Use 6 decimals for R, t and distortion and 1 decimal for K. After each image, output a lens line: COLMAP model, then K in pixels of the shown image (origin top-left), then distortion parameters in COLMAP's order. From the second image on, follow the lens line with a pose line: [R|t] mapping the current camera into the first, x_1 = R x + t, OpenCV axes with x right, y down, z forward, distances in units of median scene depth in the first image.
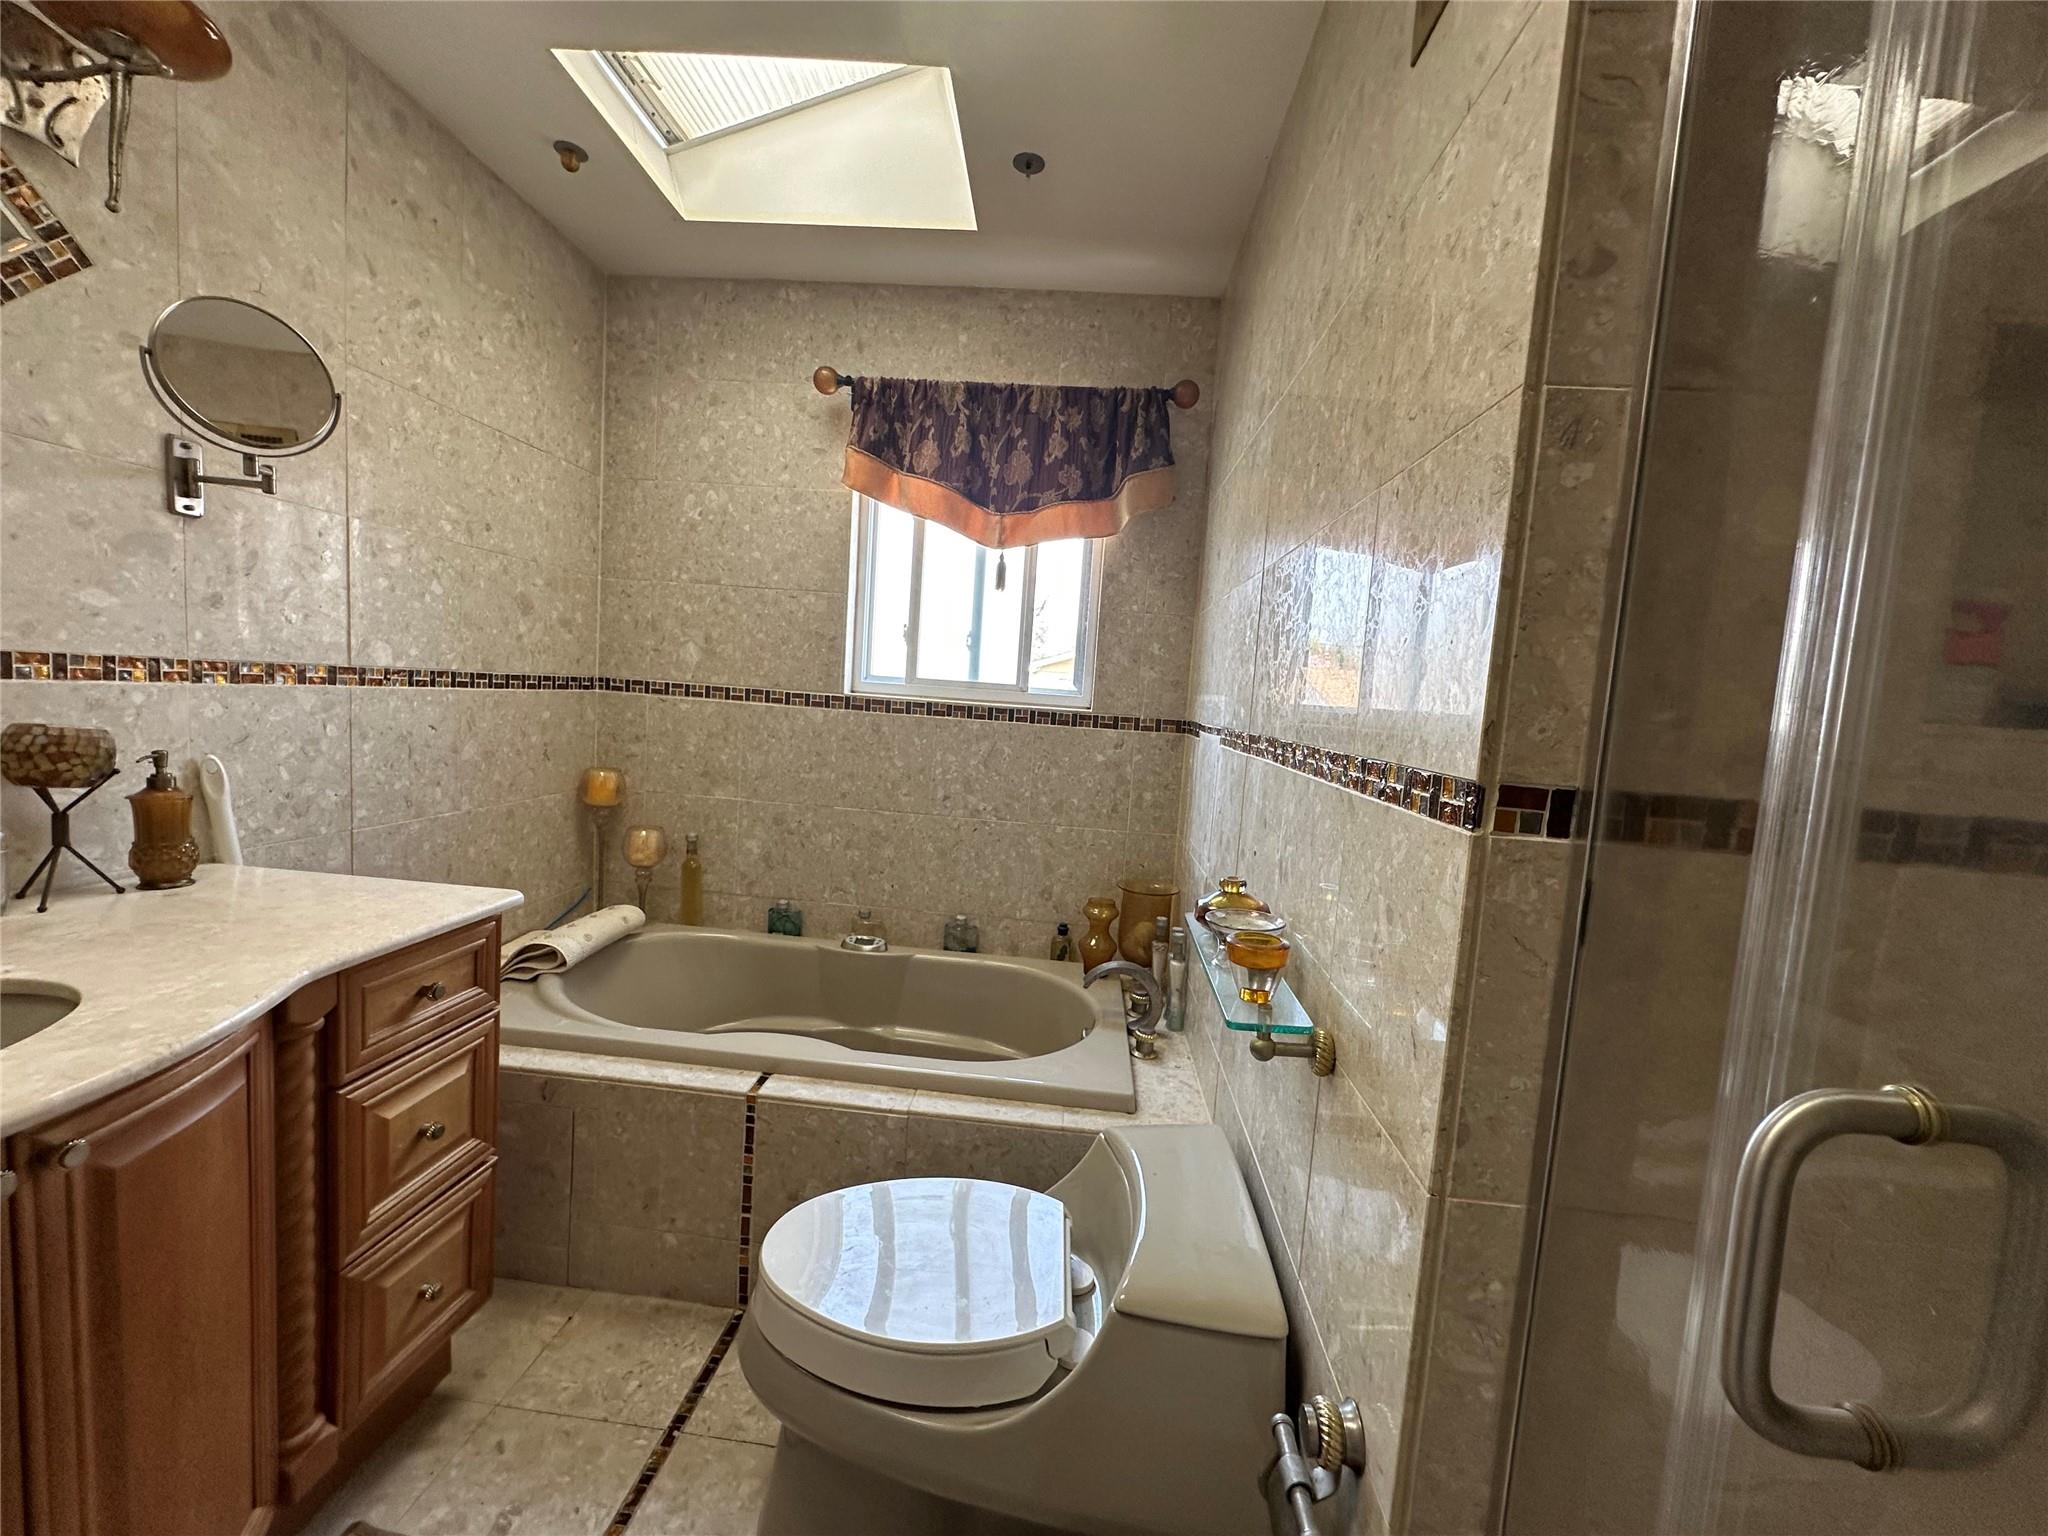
lens RADIAL K [[819.6, 0, 1025.8], [0, 819.6, 768.1], [0, 0, 1]] dist [-0.002836, 0.000582]
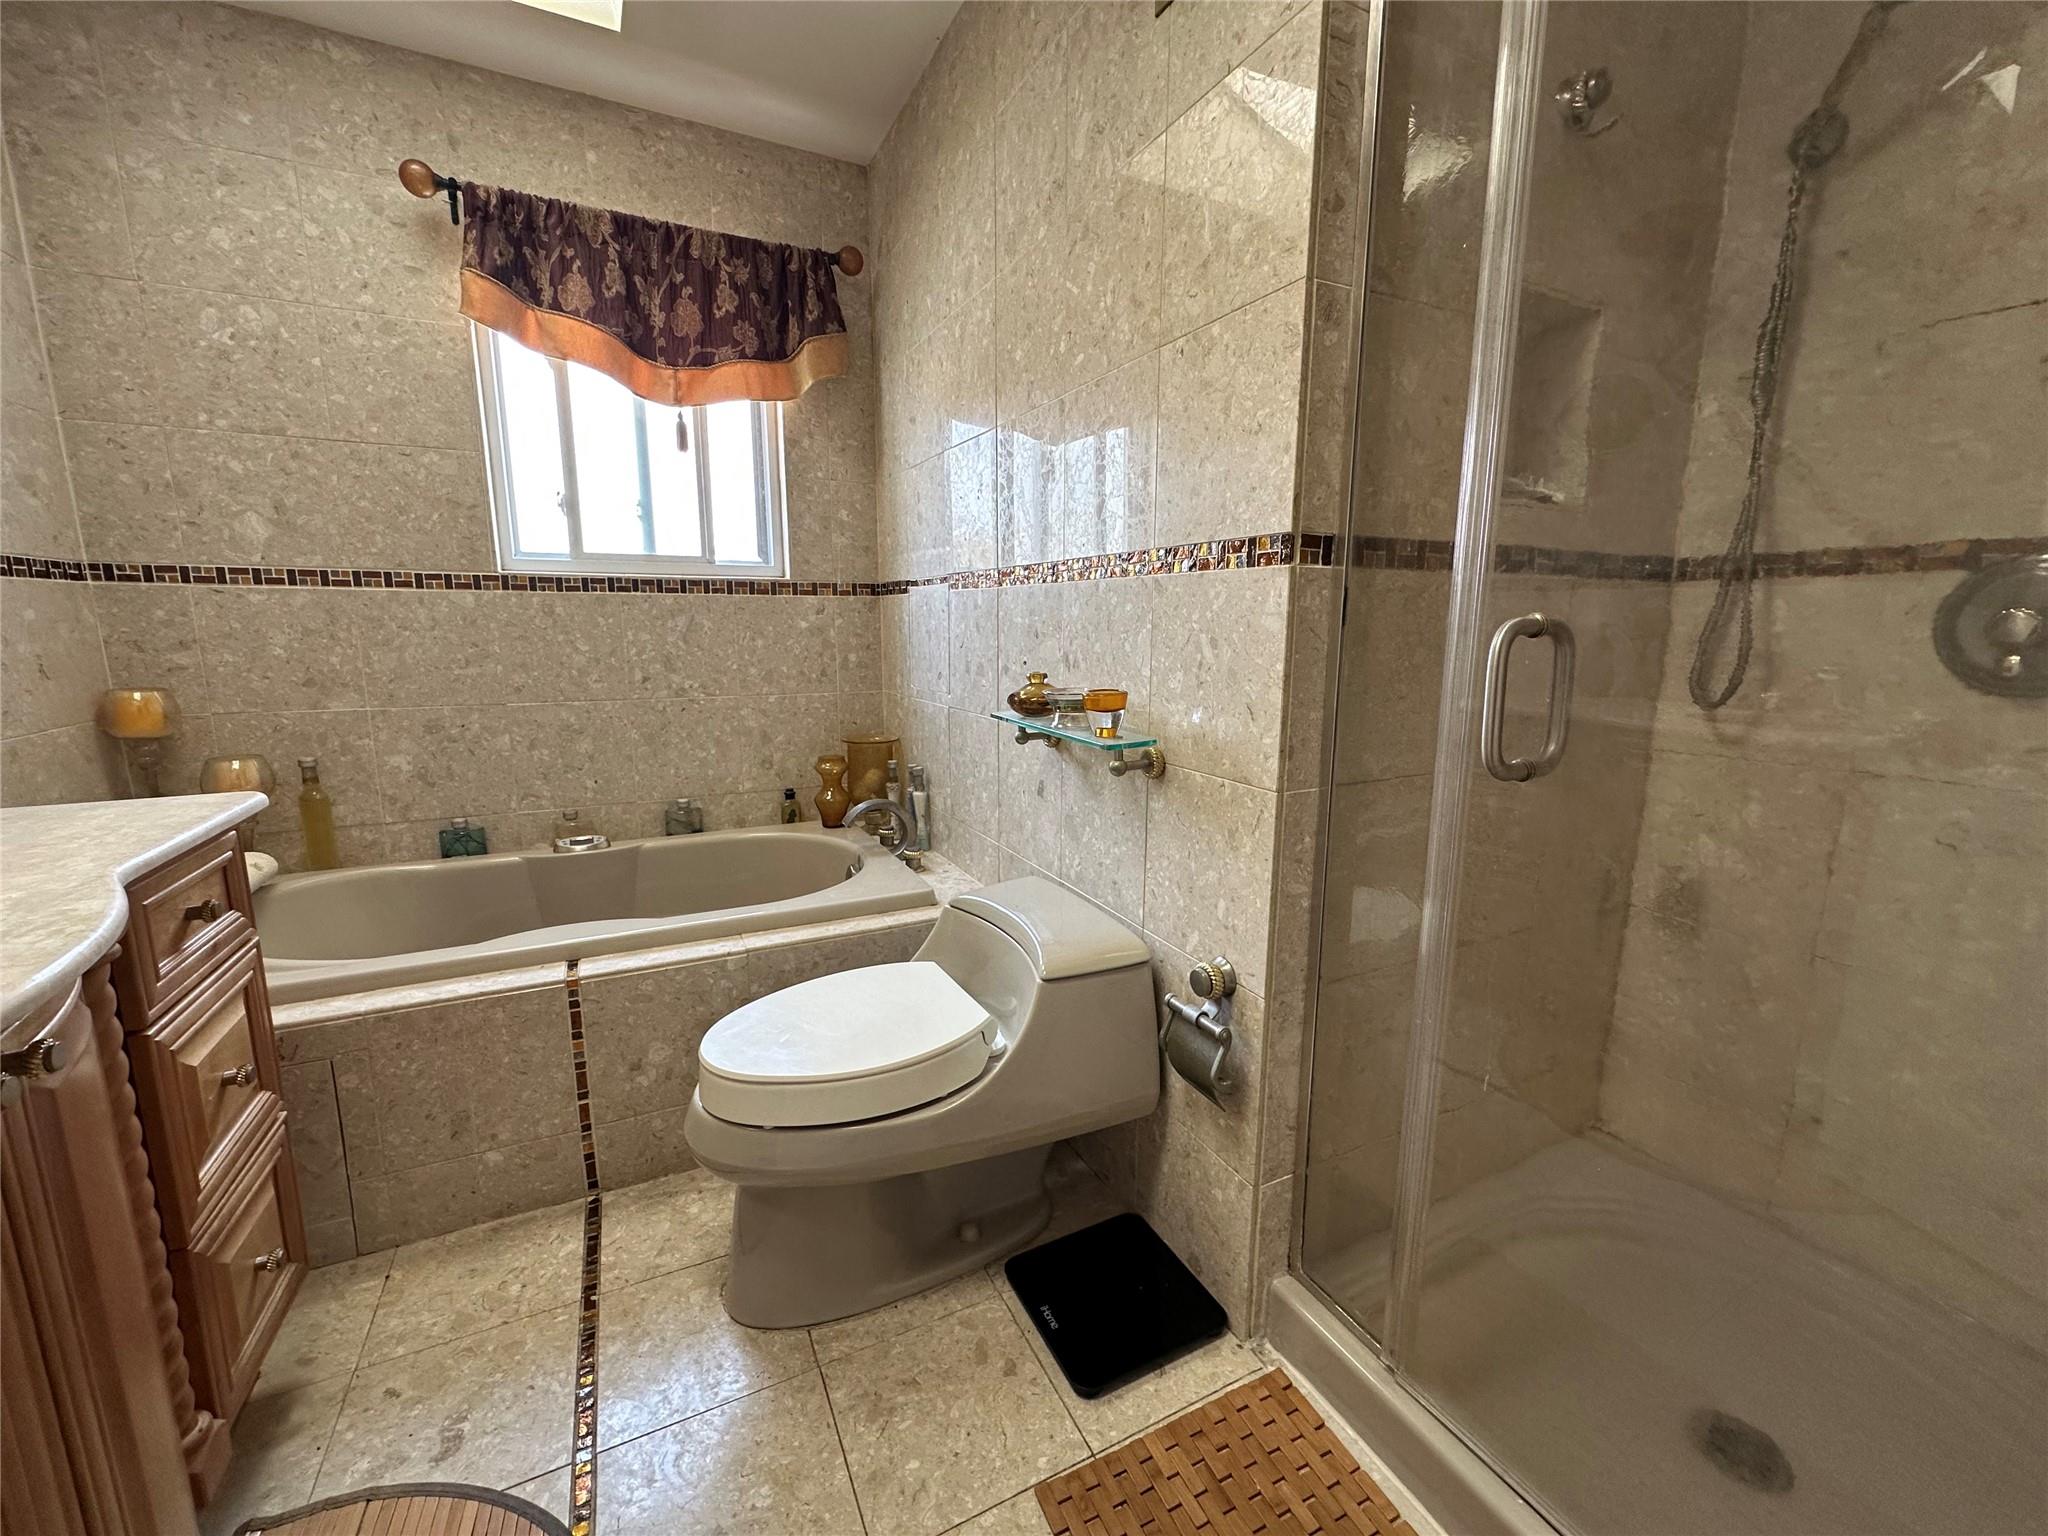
lens RADIAL K [[819.6, 0, 1025.8], [0, 819.6, 768.1], [0, 0, 1]] dist [-0.002836, 0.000582]
pose [[0.856726, -0.156514, 0.491451, -0.215442], [0.101806, 0.985415, 0.136354, 0.056254], [-0.505625, -0.066786, 0.860165, -0.047148]]
